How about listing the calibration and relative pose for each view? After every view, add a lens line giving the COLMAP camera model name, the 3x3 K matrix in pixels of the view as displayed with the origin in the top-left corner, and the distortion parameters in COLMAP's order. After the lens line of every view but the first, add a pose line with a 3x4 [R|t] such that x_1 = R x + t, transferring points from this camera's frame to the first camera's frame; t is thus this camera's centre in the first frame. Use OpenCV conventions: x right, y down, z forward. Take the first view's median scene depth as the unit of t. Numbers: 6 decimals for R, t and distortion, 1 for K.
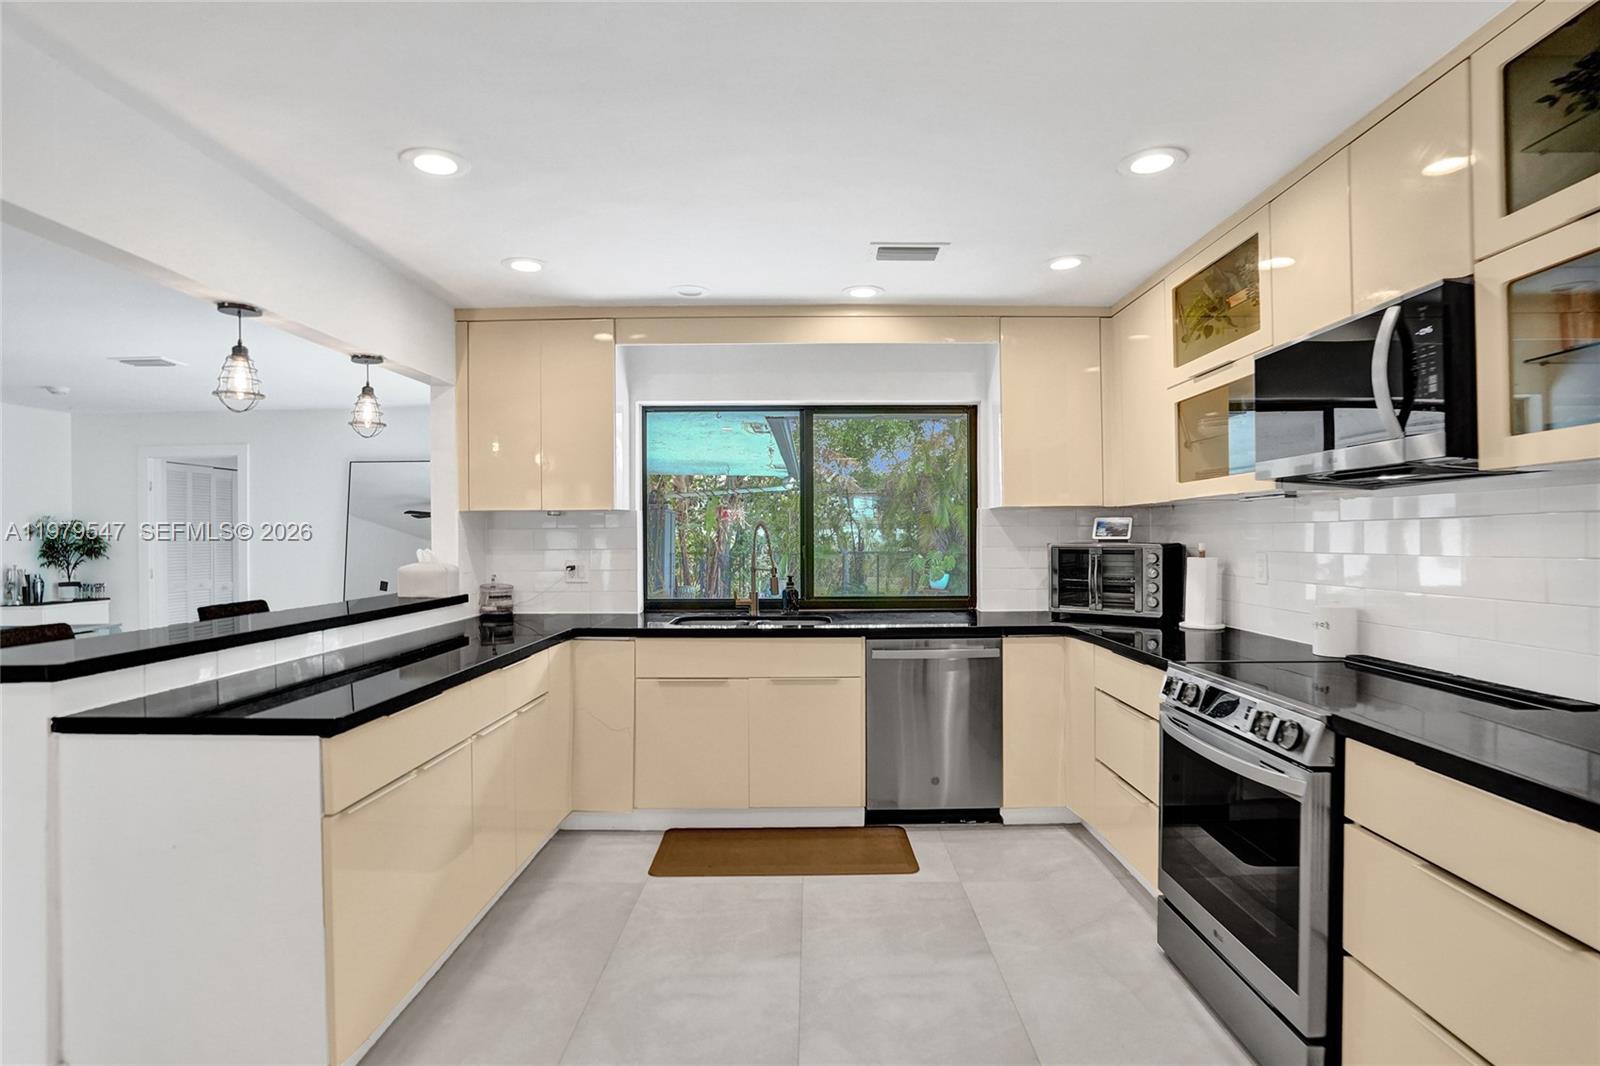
lens RADIAL K [[764.1, 0, 813.3], [0, 764.1, 541.4], [0, 0, 1]] dist [-0.029228, 0.005931]
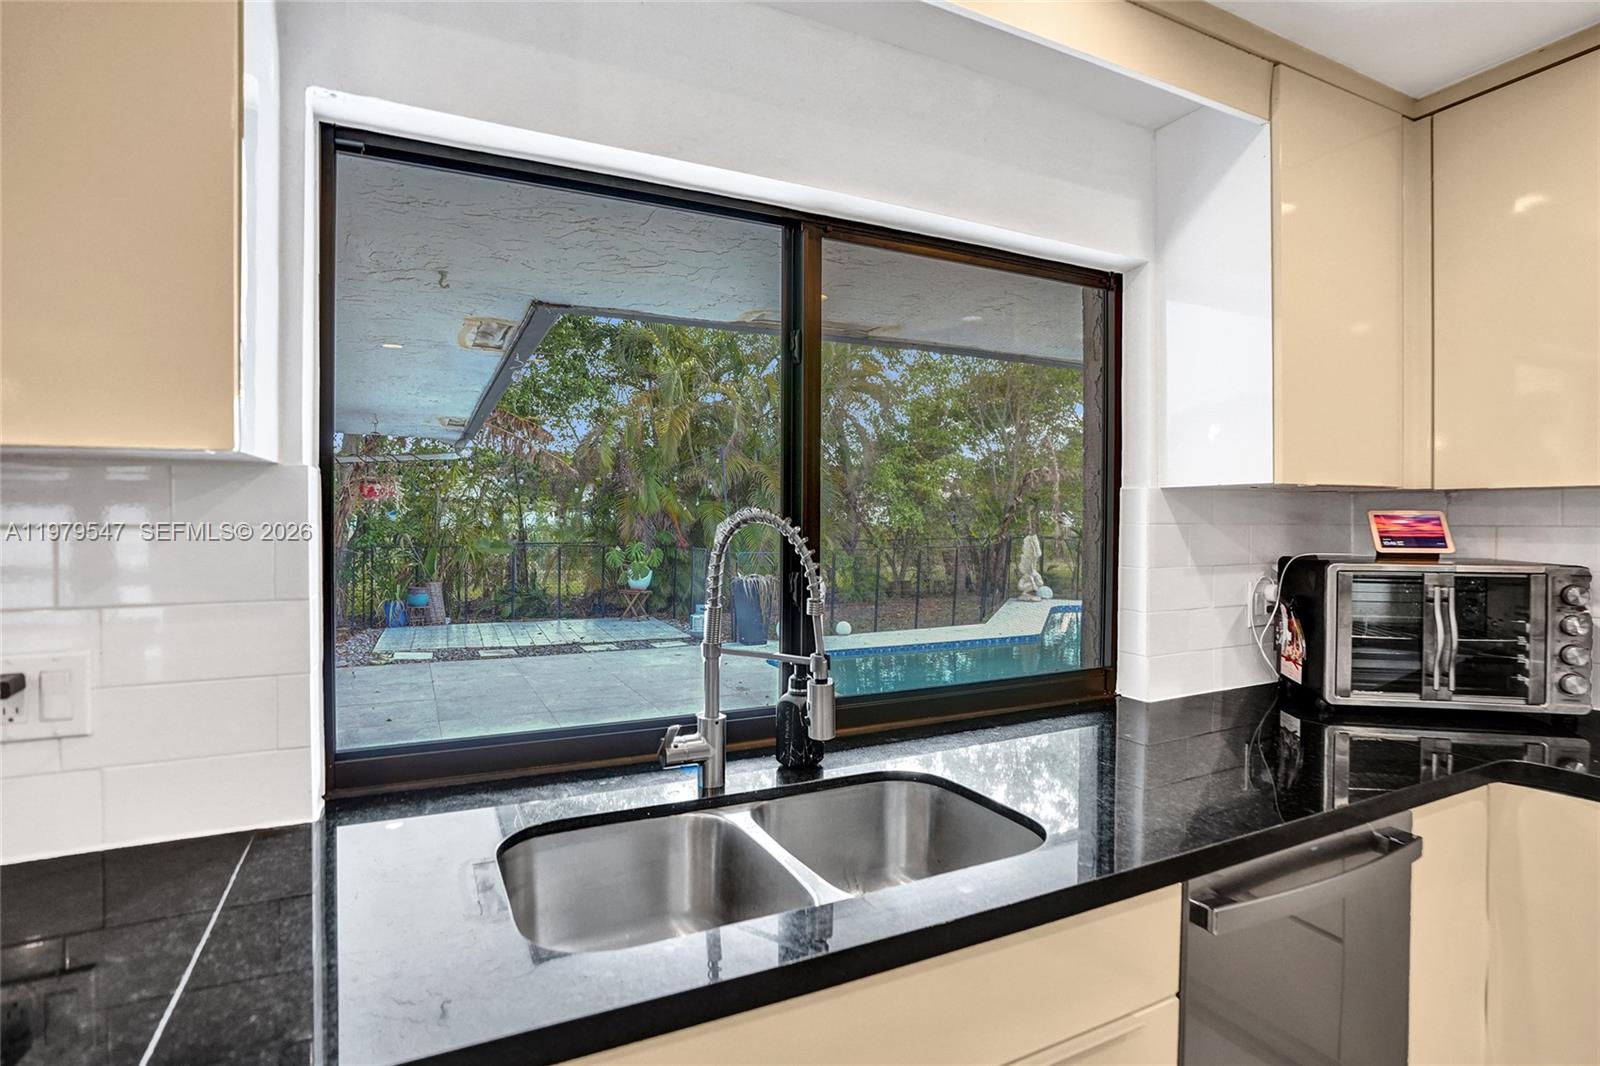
lens RADIAL K [[795.6, 0, 808.8], [0, 795.6, 526.8], [0, 0, 1]] dist [-0.045366, 0.002981]
pose [[0.898210, 0.001139, 0.439565, -0.222235], [-0.001321, 0.999999, 0.000108, -0.020338], [-0.439564, -0.000678, 0.898211, 0.765222]]
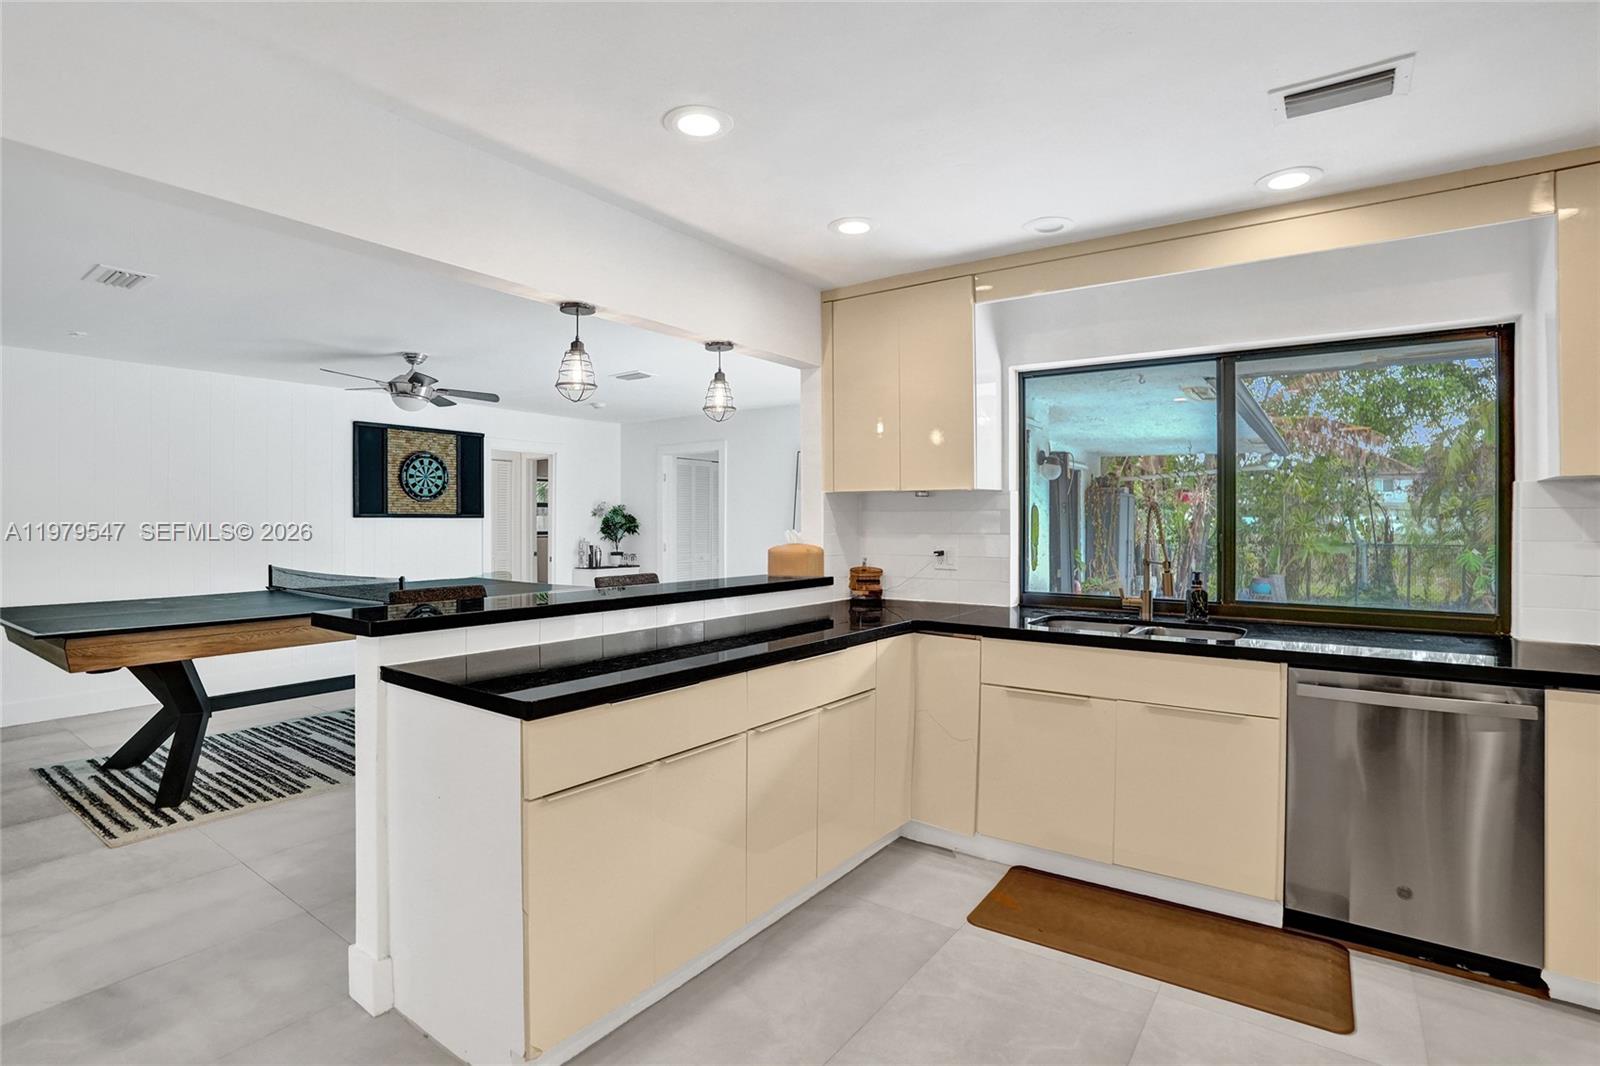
lens RADIAL K [[764.1, 0, 828.2], [0, 764.1, 522.8], [0, 0, 1]] dist [-0.029228, 0.005931]
pose [[0.825866, 0.009394, -0.563787, 0.106917], [-0.012938, 0.999914, -0.002292, 0.001933], [0.563717, 0.009187, 0.825917, 0.183310]]
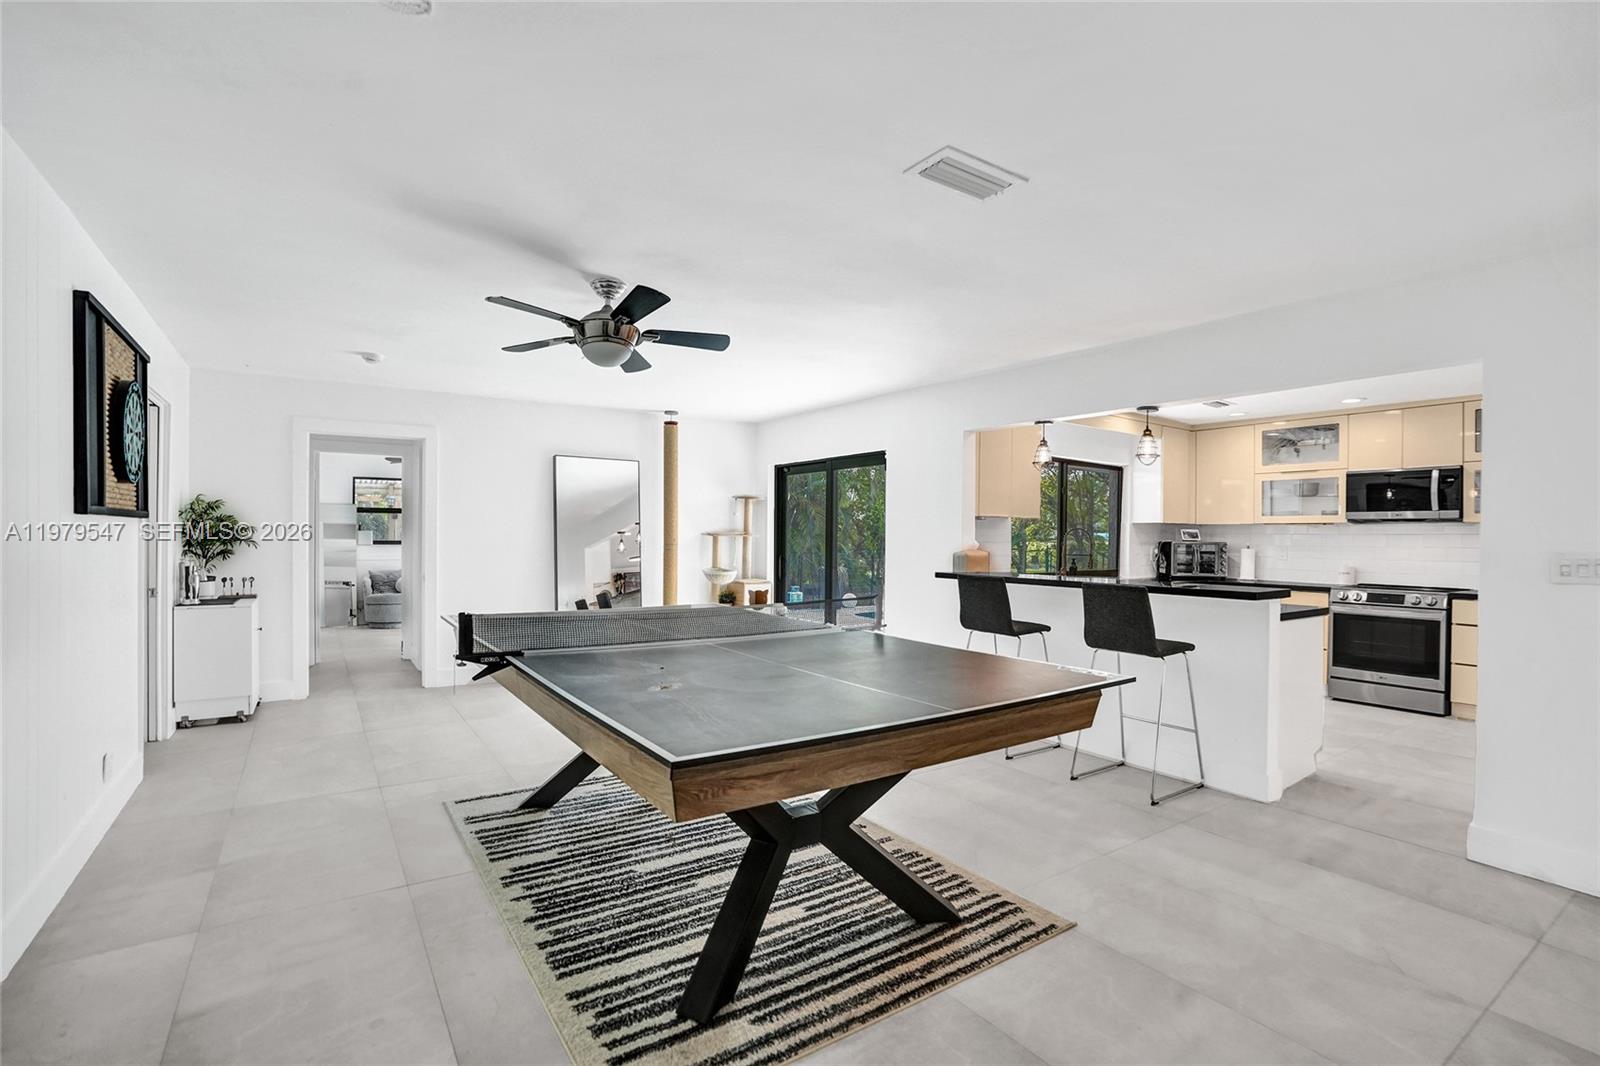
lens RADIAL K [[764.1, 0, 826.6], [0, 764.1, 543.7], [0, 0, 1]] dist [-0.029228, 0.005931]
pose [[0.796347, 0.012190, 0.604717, -1.686925], [-0.013712, 0.999904, -0.002099, 0.025081], [-0.604685, -0.006621, 0.796437, -0.000981]]
